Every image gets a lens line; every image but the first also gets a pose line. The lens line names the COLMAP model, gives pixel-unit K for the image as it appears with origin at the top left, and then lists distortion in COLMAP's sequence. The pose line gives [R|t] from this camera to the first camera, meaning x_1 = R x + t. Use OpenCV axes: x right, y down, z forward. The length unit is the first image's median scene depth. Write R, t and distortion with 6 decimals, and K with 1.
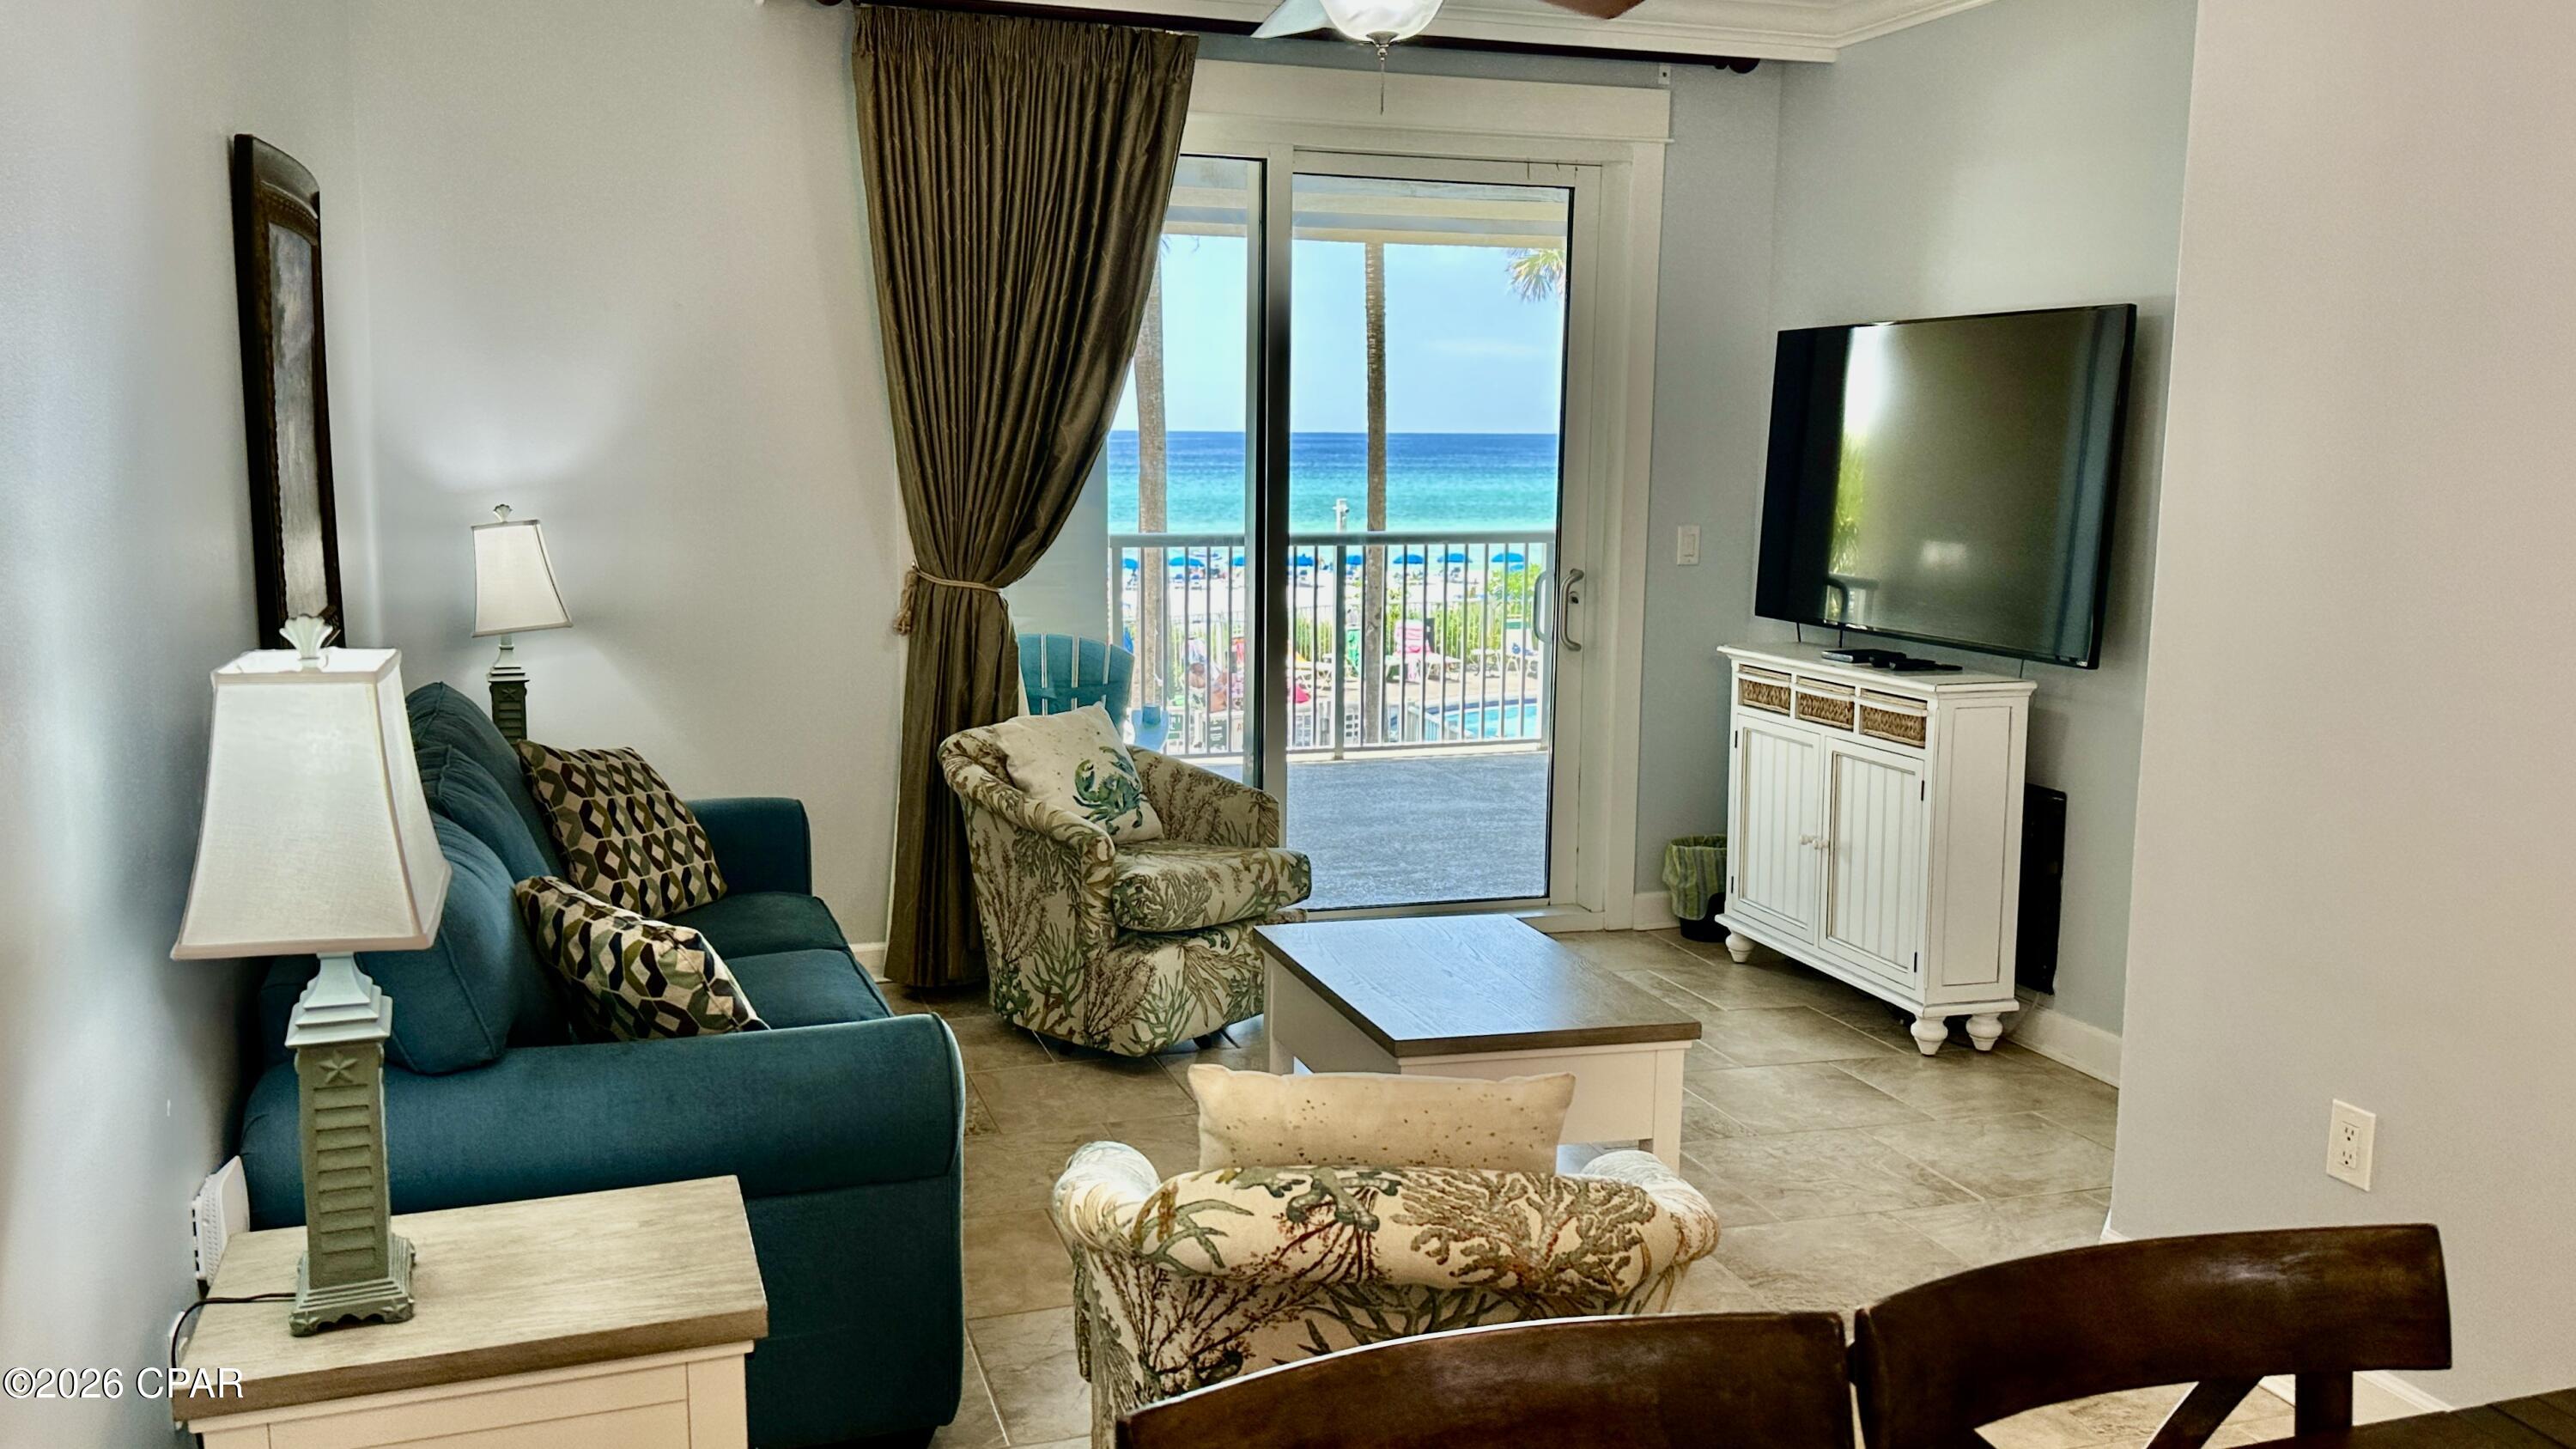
lens RADIAL K [[1998.0, 0, 1276.8], [0, 1998.0, 750.2], [0, 0, 1]] dist [0.079056, -0.000464]
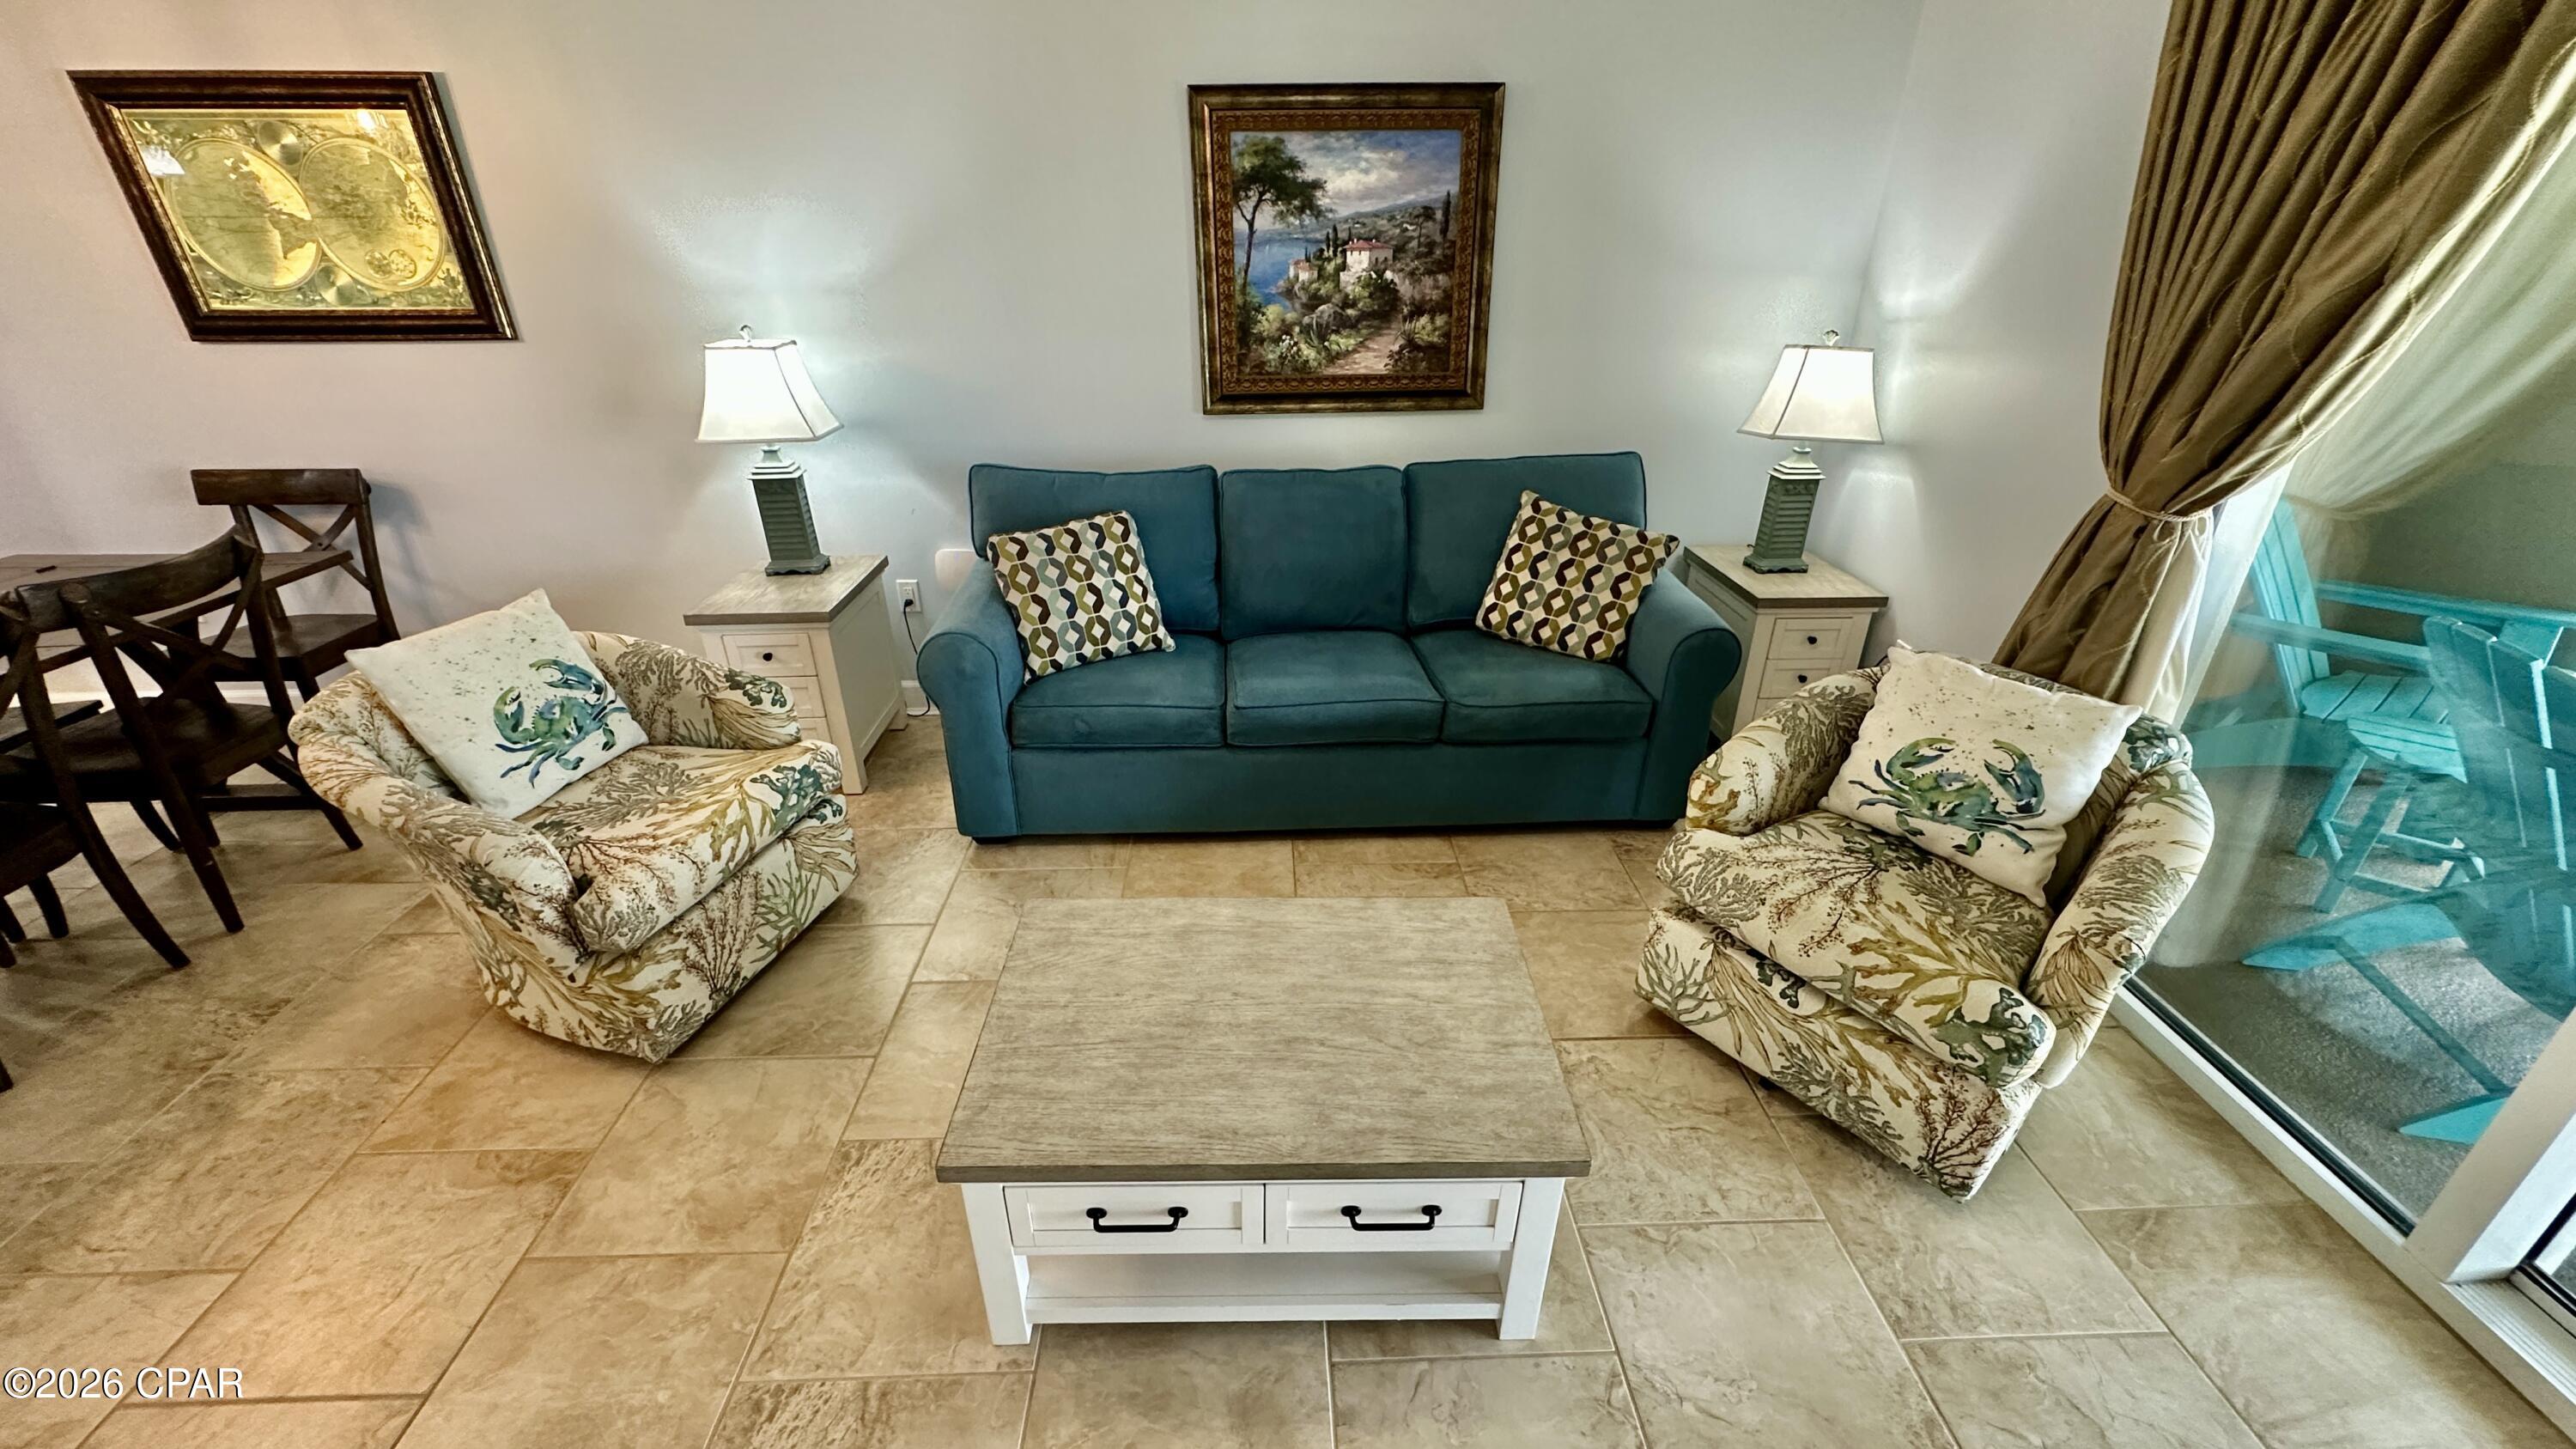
lens RADIAL K [[1021.3, 0, 1289.9], [0, 1021.3, 726.9], [0, 0, 1]] dist [-0.004716, 0.000378]
pose [[-0.271079, 0.421519, -0.865354, 0.300848], [-0.153027, 0.868710, 0.471090, -0.140334], [0.950315, 0.260126, -0.170985, 0.791762]]
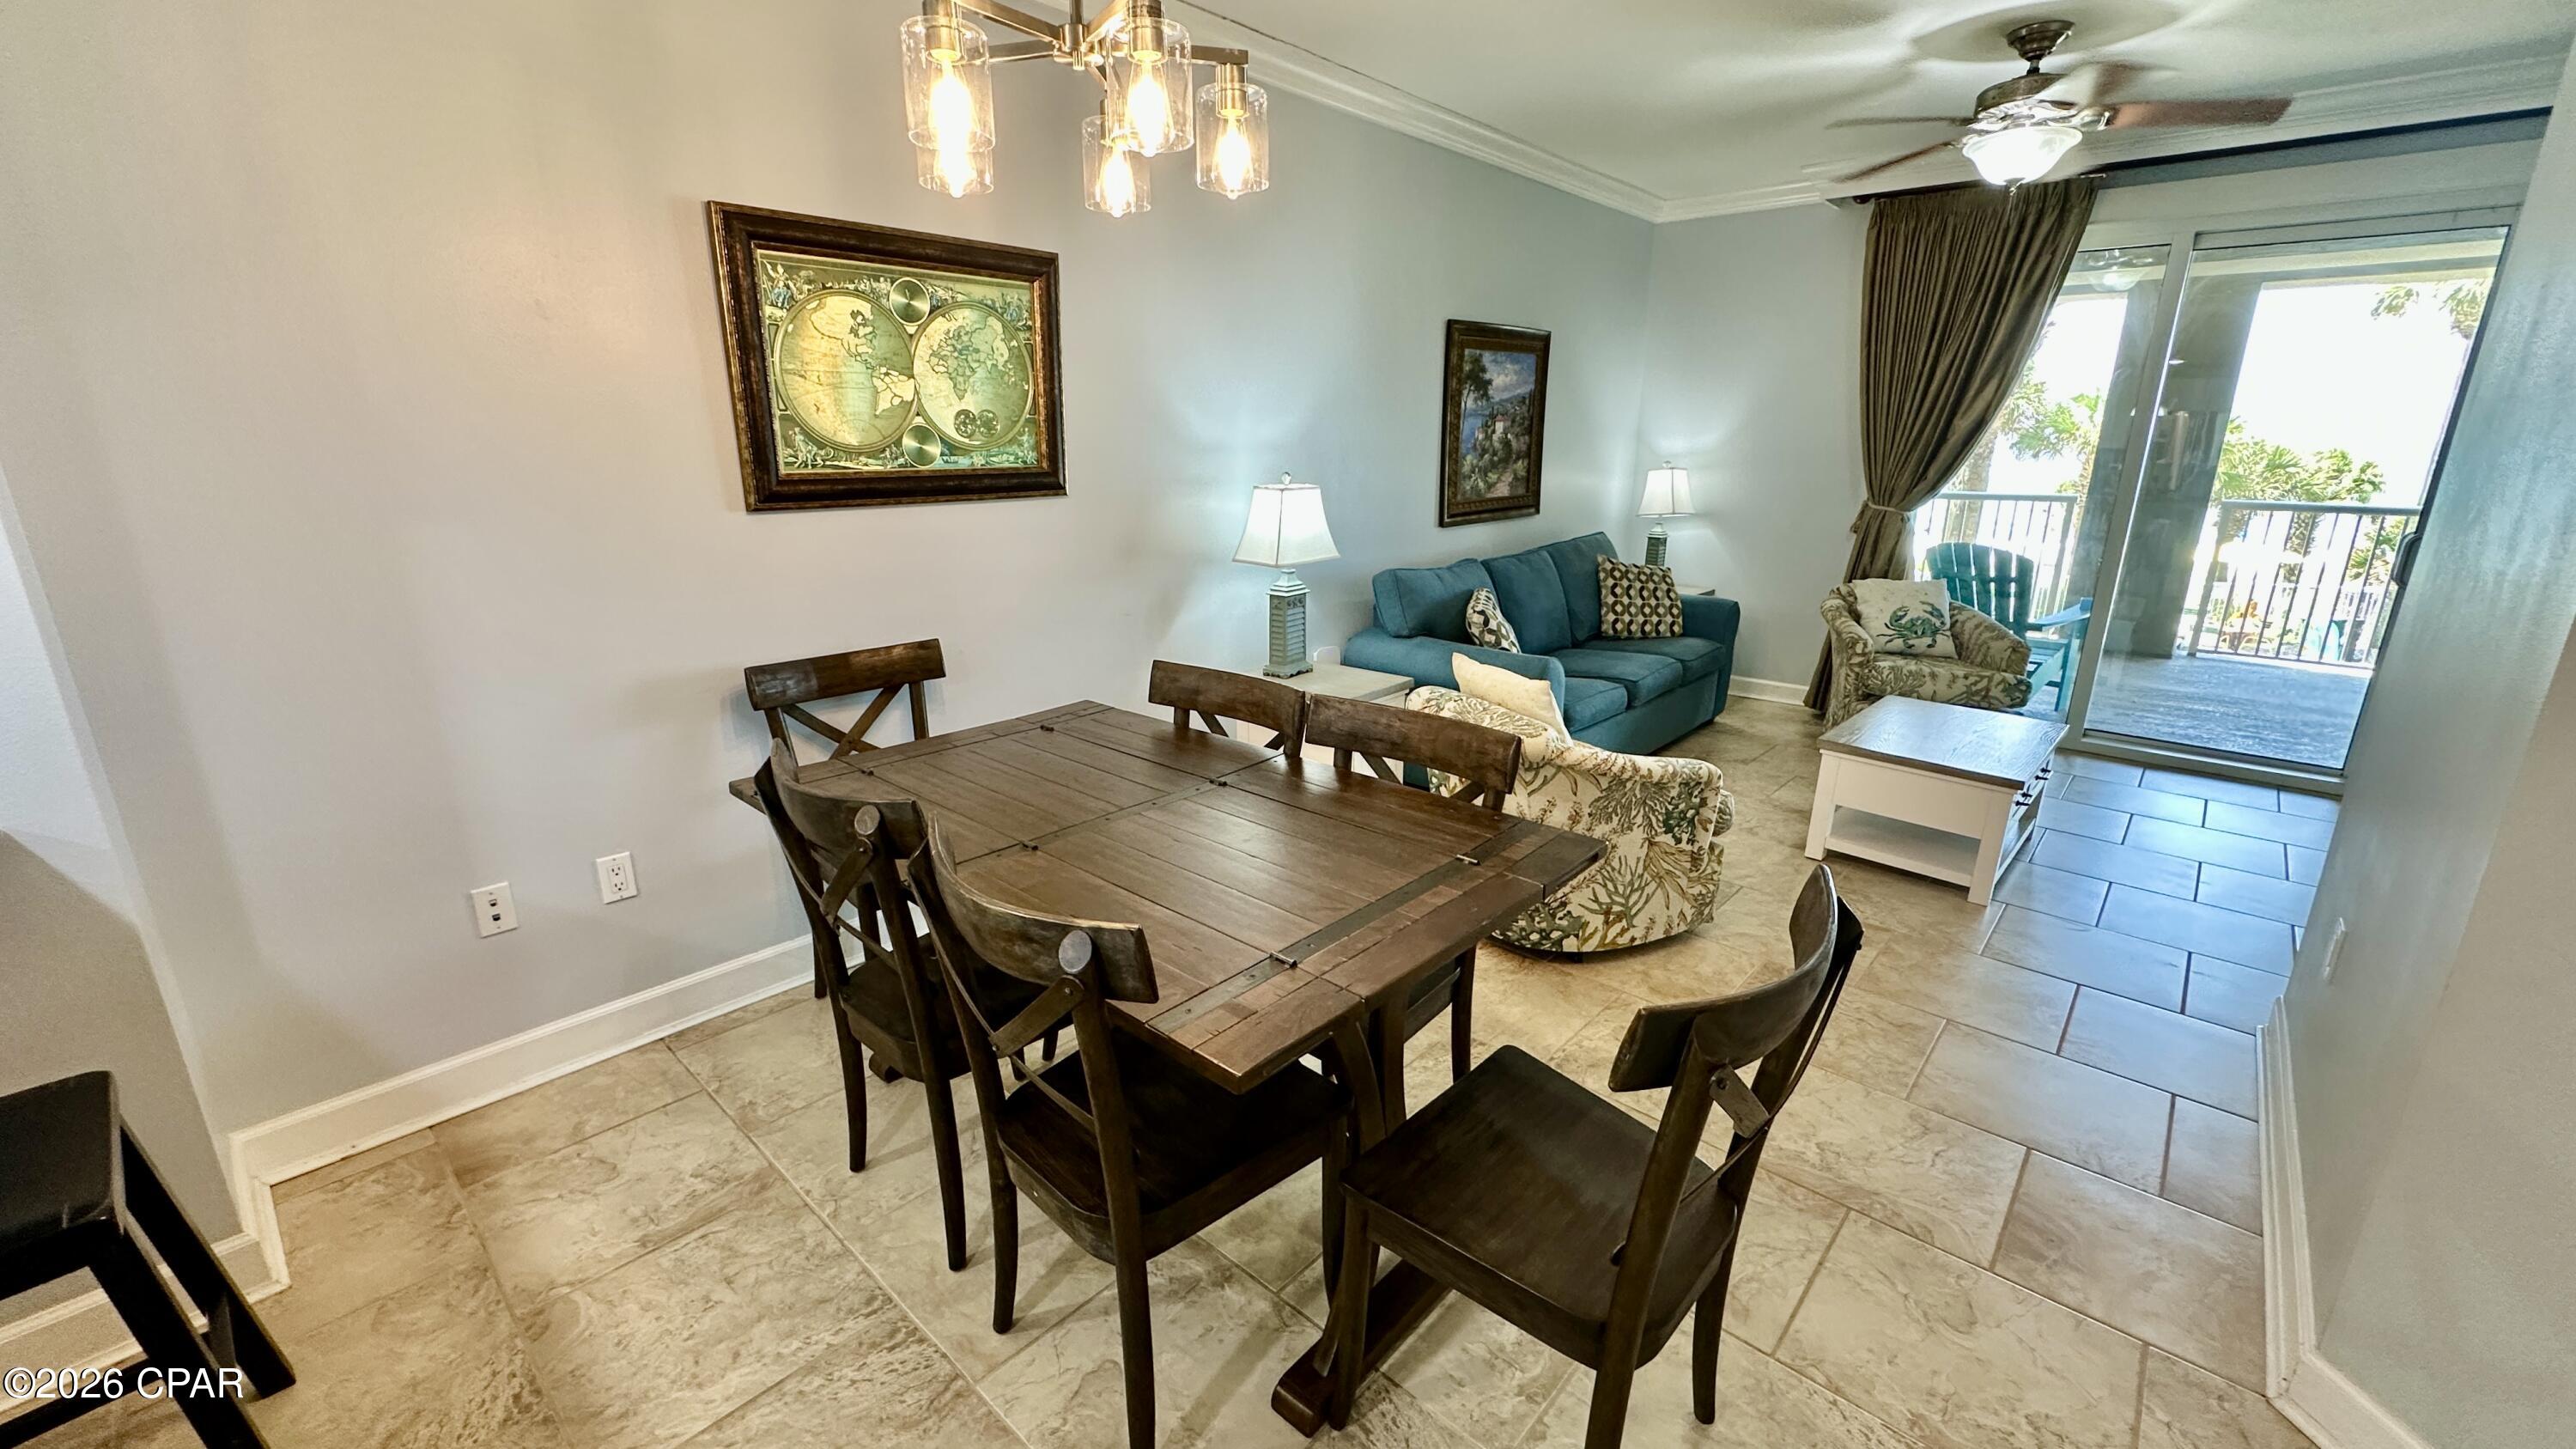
lens RADIAL K [[1021.3, 0, 1289.9], [0, 1021.3, 726.9], [0, 0, 1]] dist [-0.004716, 0.000378]
pose [[0.500108, 0.235116, -0.833434, 0.416708], [-0.134367, 0.971849, 0.193536, 0.007104], [0.855475, 0.015197, 0.517621, 0.022905]]
